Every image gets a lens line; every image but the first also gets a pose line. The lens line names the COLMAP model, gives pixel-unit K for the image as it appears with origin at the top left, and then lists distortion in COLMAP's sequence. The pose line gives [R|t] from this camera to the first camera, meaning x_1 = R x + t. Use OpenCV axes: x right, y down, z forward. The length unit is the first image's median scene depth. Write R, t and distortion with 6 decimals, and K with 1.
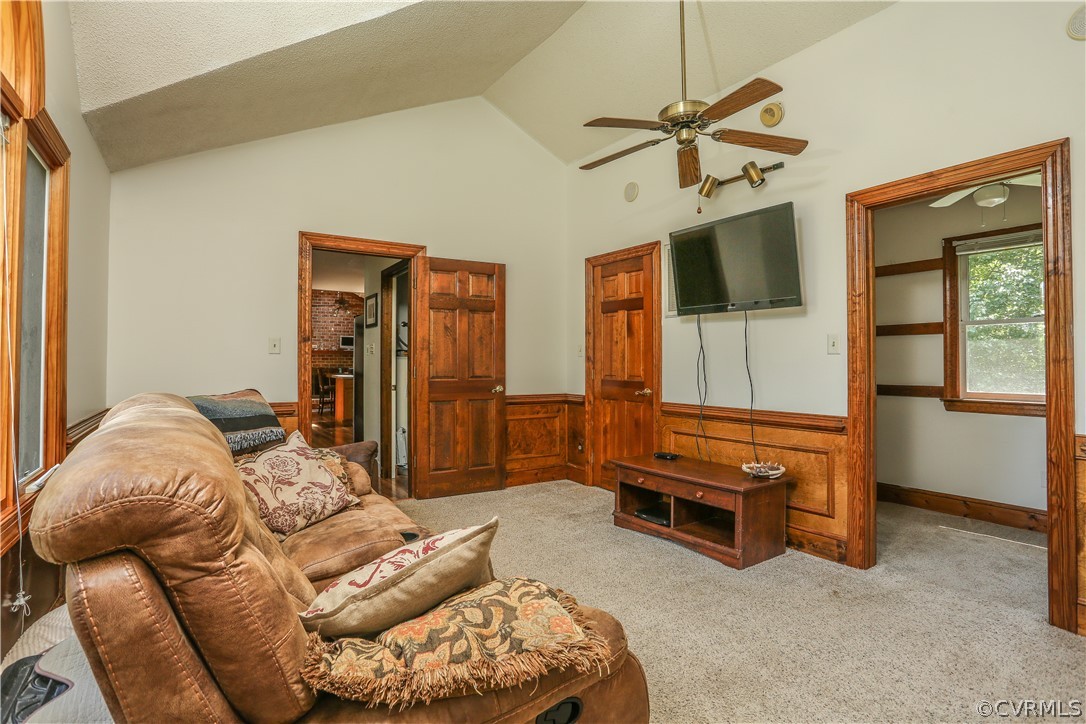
lens RADIAL K [[543.8, 0, 542.6], [0, 543.8, 355.1], [0, 0, 1]] dist [-0.067052, 0.030089]
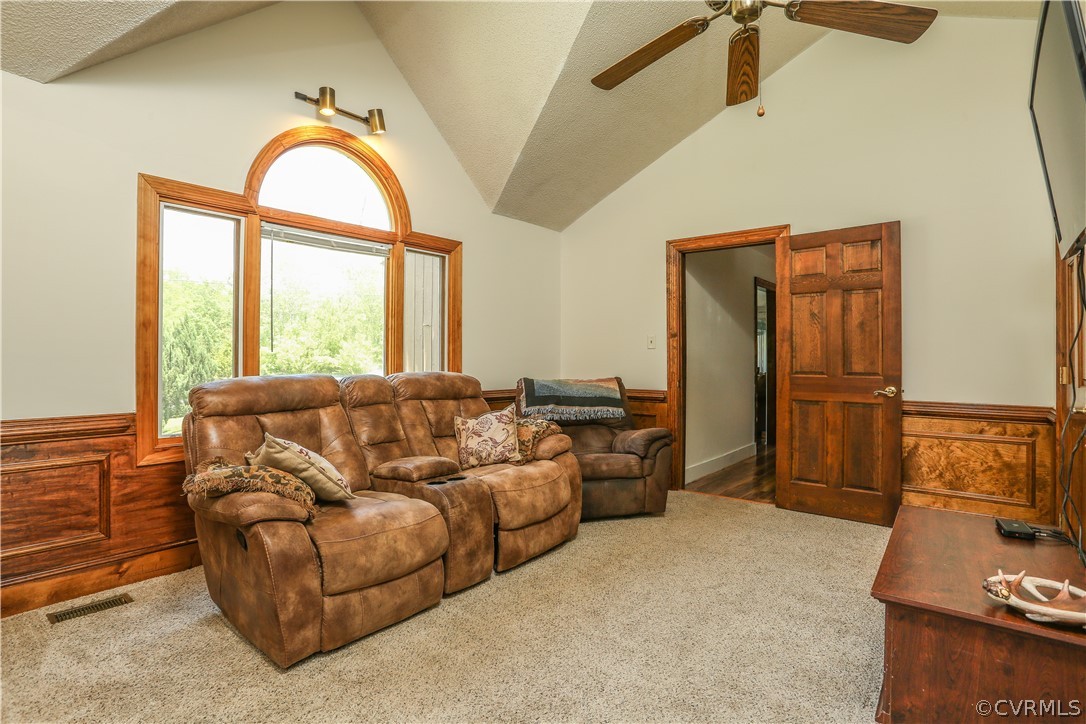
lens RADIAL K [[556.8, 0, 545.5], [0, 556.8, 355.6], [0, 0, 1]] dist [-0.080134, 0.038662]
pose [[0.297014, -0.005391, -0.954858, 0.515026], [0.010530, 0.999942, -0.002370, 0.011255], [0.954815, -0.009351, 0.297054, 0.348777]]
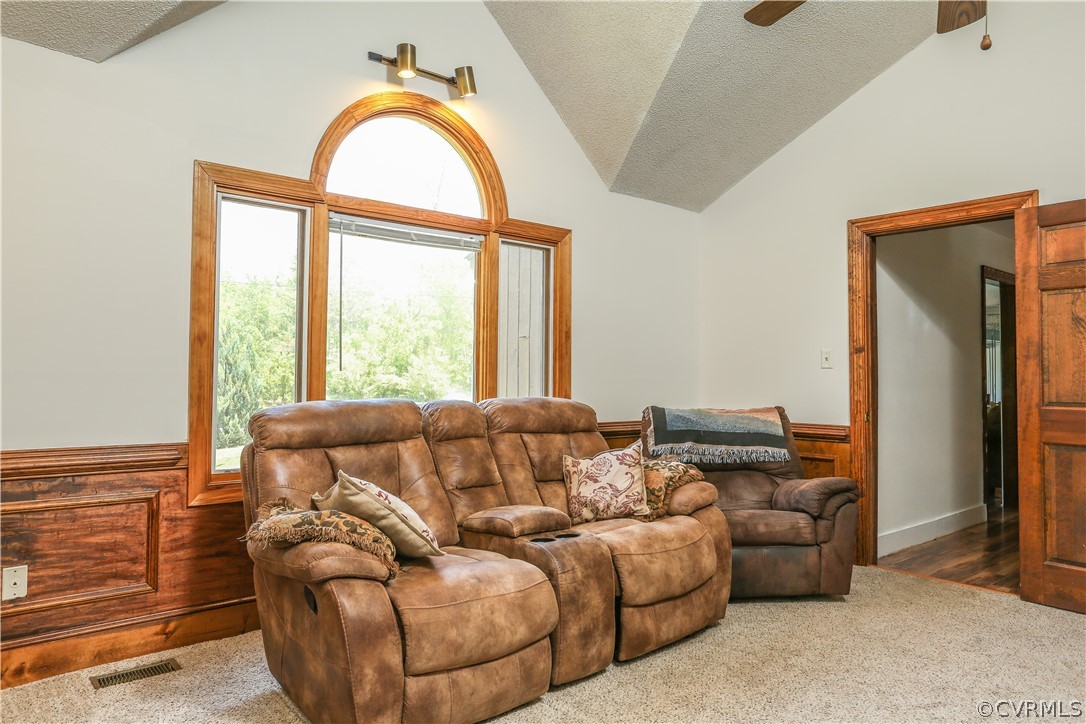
lens RADIAL K [[739.5, 0, 539.1], [0, 739.5, 354.9], [0, 0, 1]] dist [-0.059970, 0.071333]
pose [[0.119768, -0.031540, -0.992301, 0.531084], [0.004824, 0.999502, -0.031186, 0.009334], [0.992790, -0.001052, 0.119860, 0.335438]]
